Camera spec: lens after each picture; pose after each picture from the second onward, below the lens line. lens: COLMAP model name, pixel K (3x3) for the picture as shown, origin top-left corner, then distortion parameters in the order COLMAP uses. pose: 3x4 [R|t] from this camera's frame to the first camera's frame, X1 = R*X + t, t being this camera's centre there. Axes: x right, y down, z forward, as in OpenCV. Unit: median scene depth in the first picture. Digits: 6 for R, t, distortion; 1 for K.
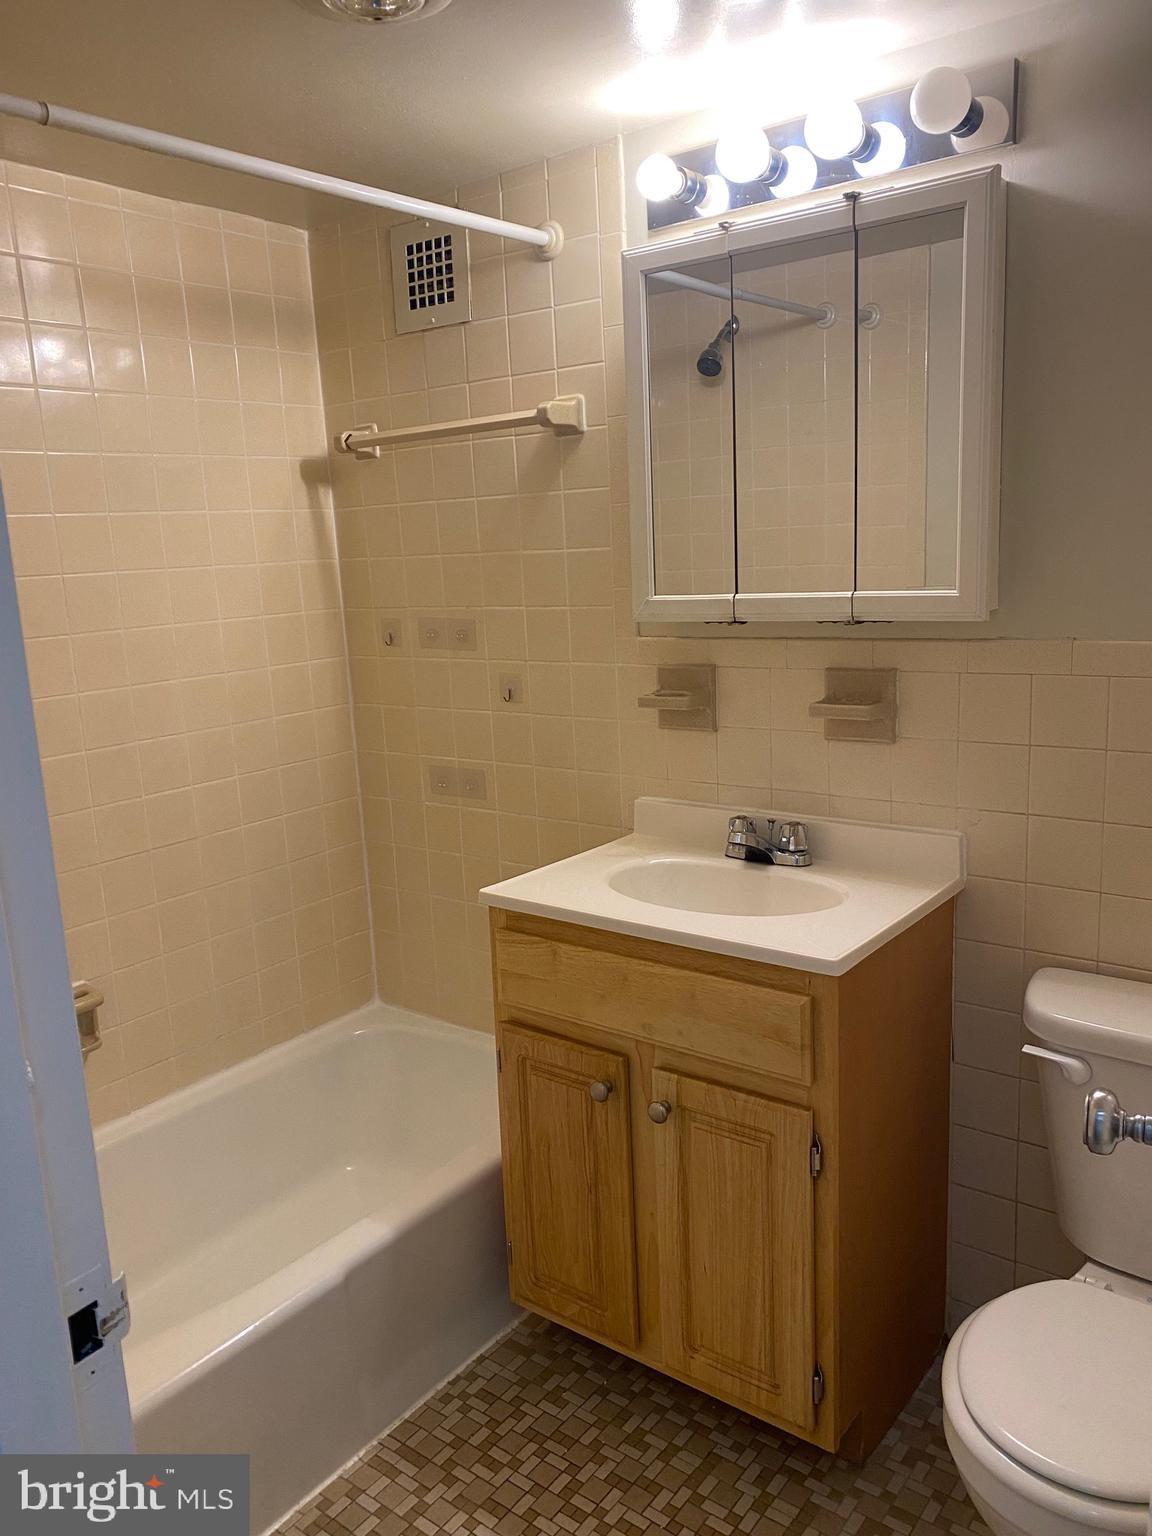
lens RADIAL K [[1132.0, 0, 599.6], [0, 1132.0, 742.3], [0, 0, 1]] dist [0.075289, -0.081286]
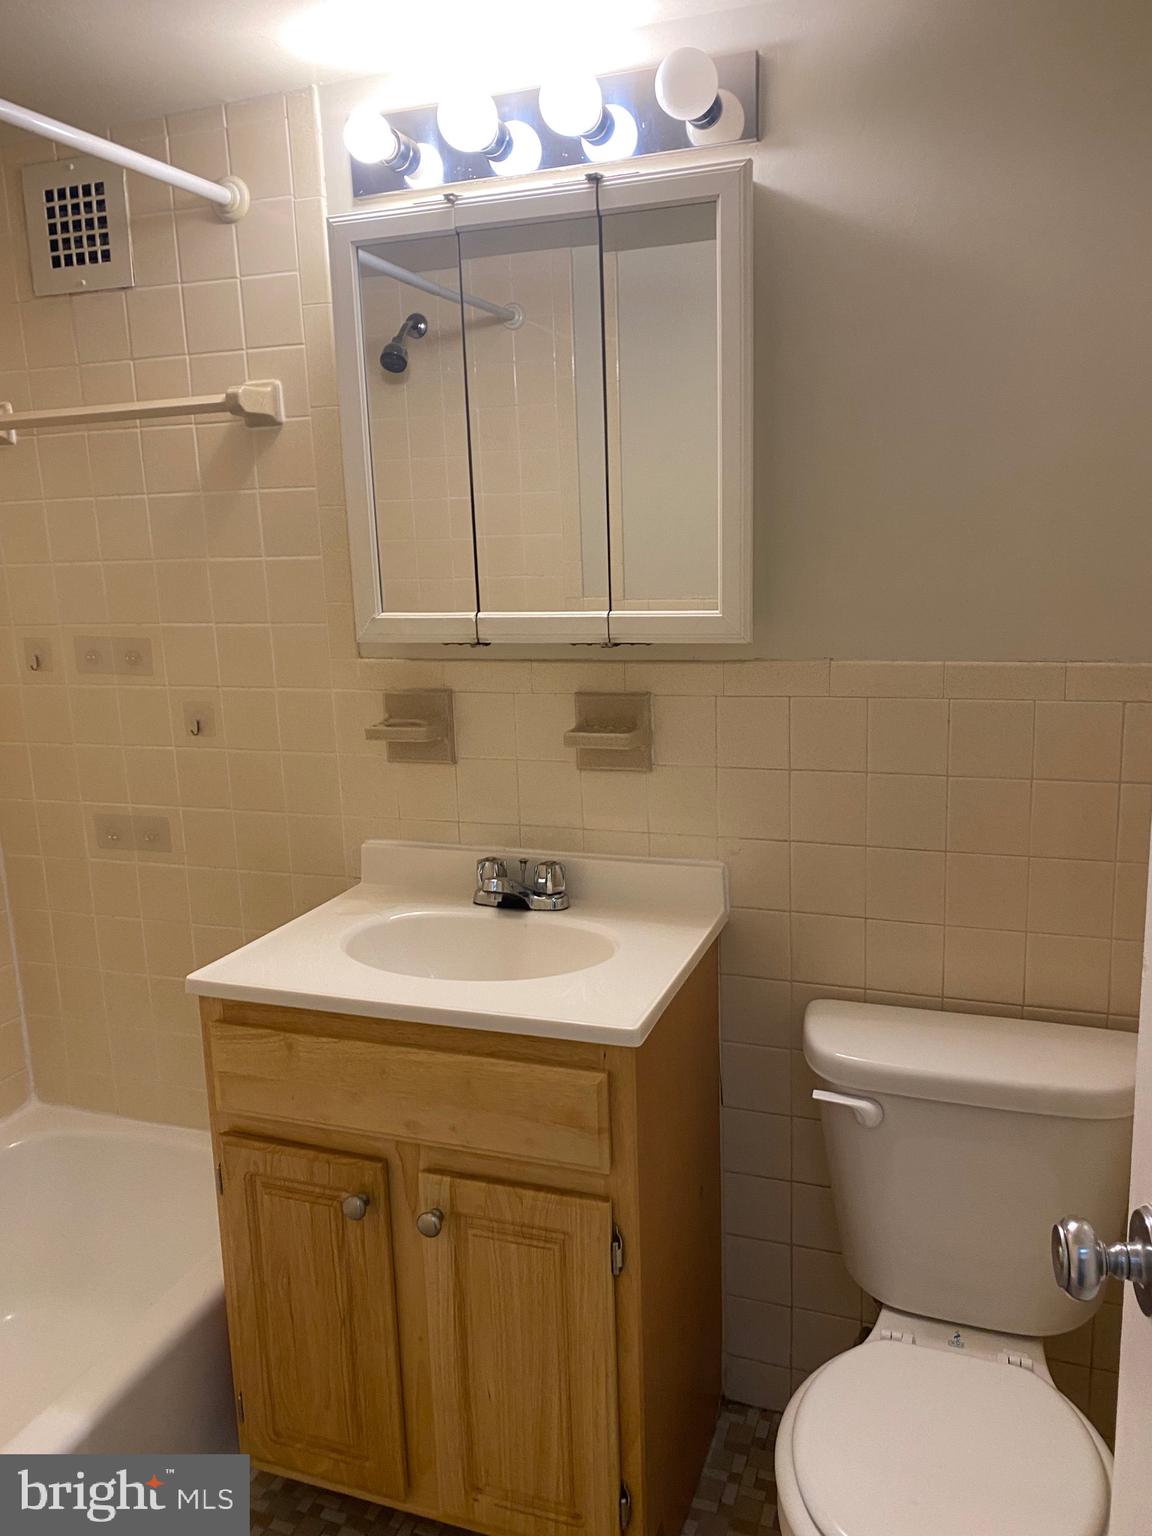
lens RADIAL K [[1132.0, 0, 599.6], [0, 1132.0, 742.3], [0, 0, 1]] dist [0.075289, -0.081286]
pose [[0.957422, -0.036637, 0.286359, -0.049157], [0.038118, 0.999273, 0.000401, -0.025446], [-0.286166, 0.010532, 0.958122, 0.118944]]
